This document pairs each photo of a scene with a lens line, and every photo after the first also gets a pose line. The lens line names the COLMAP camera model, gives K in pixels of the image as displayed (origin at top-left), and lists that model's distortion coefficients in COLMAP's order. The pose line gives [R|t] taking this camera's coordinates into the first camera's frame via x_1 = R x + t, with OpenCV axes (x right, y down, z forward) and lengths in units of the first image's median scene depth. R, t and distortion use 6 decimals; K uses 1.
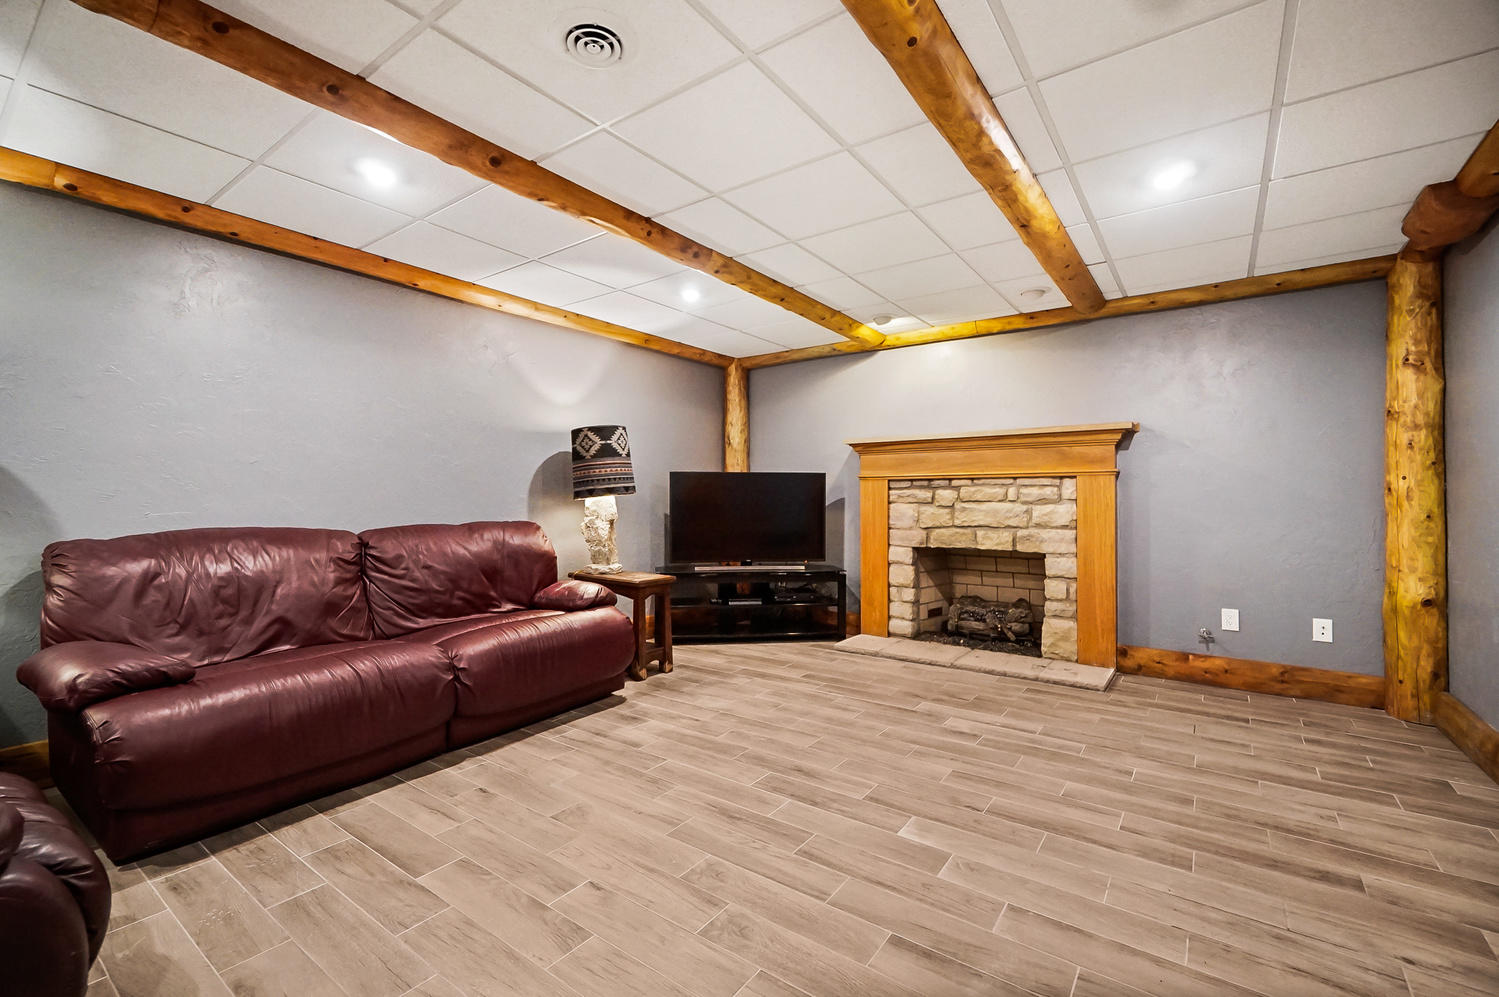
lens RADIAL K [[643.5, 0, 735.8], [0, 643.5, 492.3], [0, 0, 1]] dist [0.005465, -0.002502]
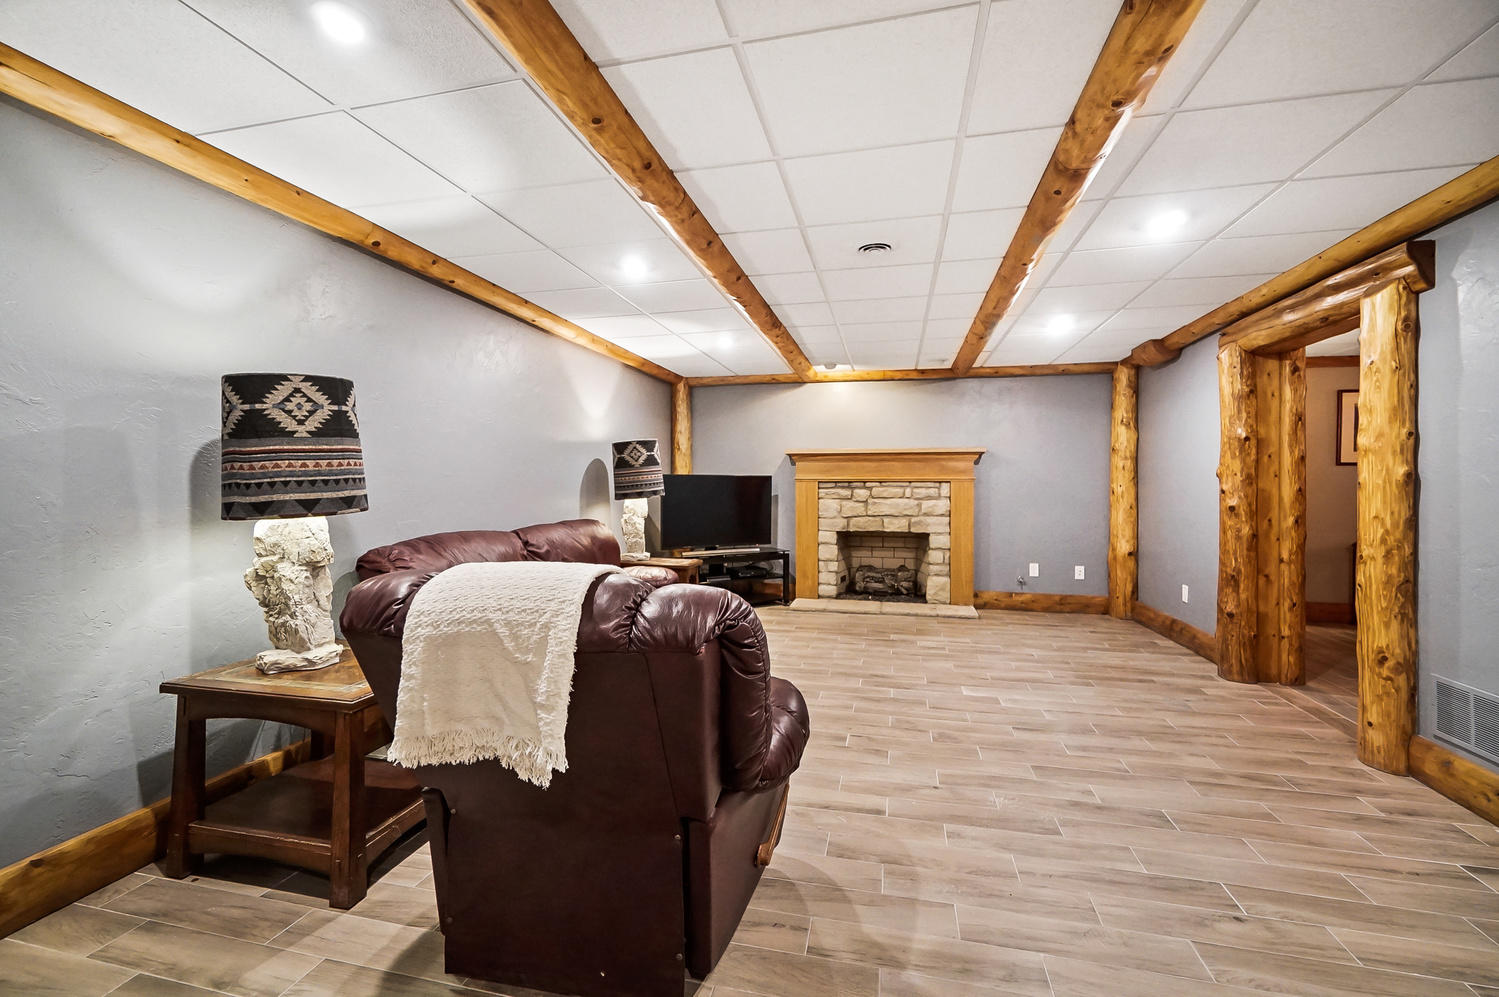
lens RADIAL K [[643.5, 0, 740.8], [0, 643.5, 488.6], [0, 0, 1]] dist [0.005465, -0.002502]
pose [[0.918907, -0.002657, 0.394464, -0.623982], [-0.004341, 0.999849, 0.016847, -0.038000], [-0.394450, -0.017193, 0.918757, -0.232082]]
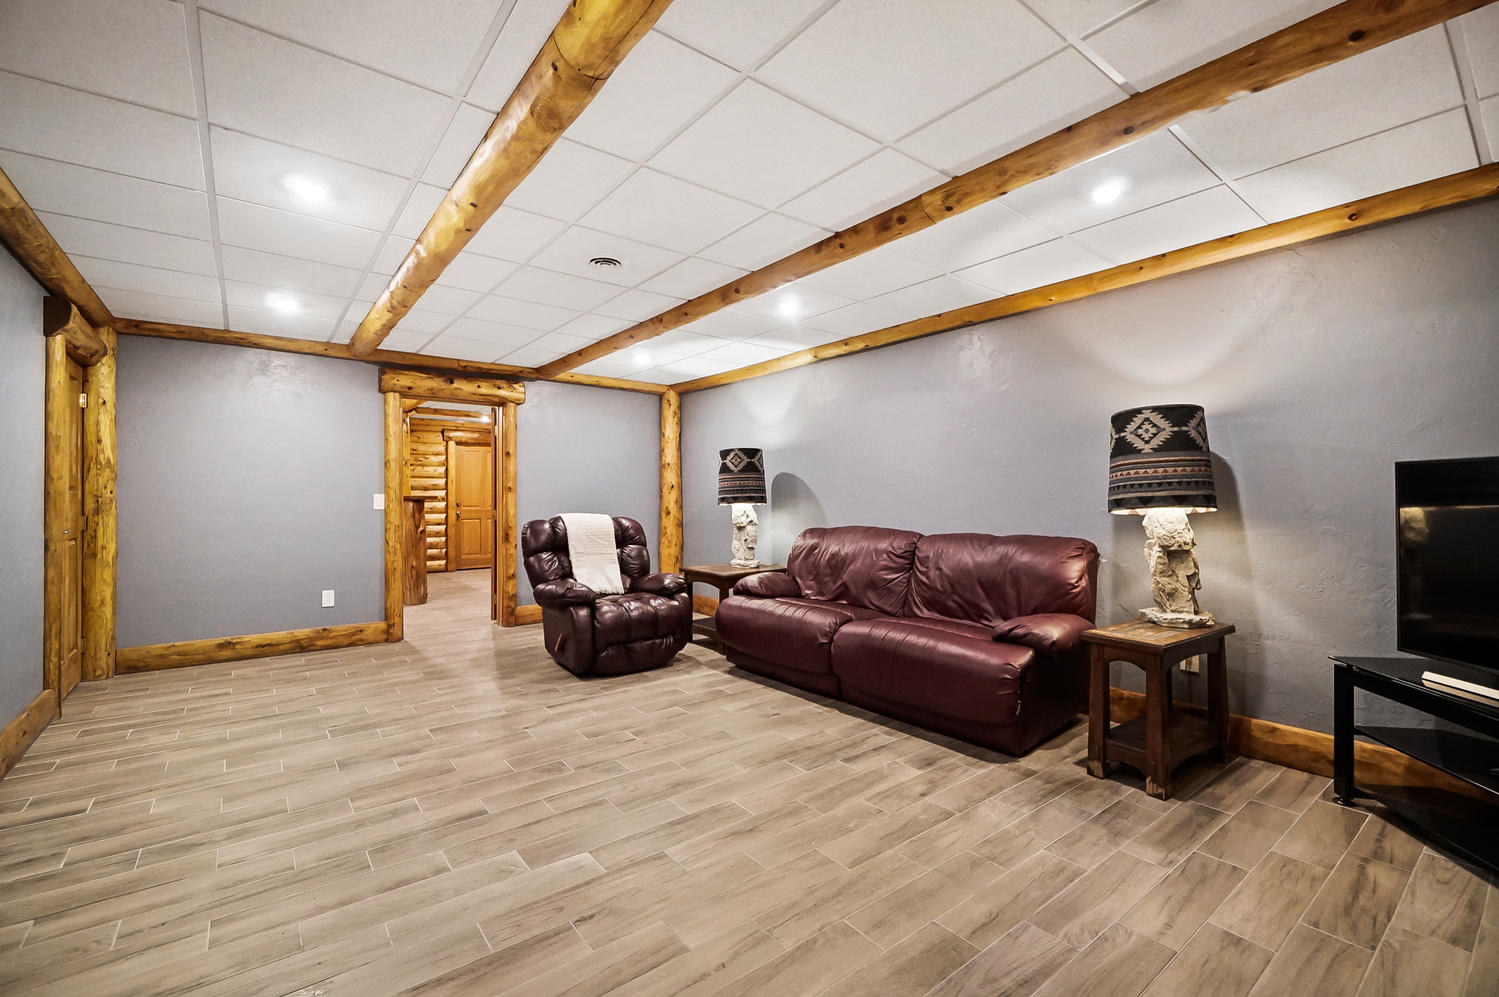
lens RADIAL K [[643.5, 0, 741.8], [0, 643.5, 498.0], [0, 0, 1]] dist [0.005465, -0.002502]
pose [[-0.272245, 0.001192, -0.962227, 0.716091], [0.008692, 0.999961, -0.001220, -0.013884], [0.962189, -0.008696, -0.272244, 0.936203]]
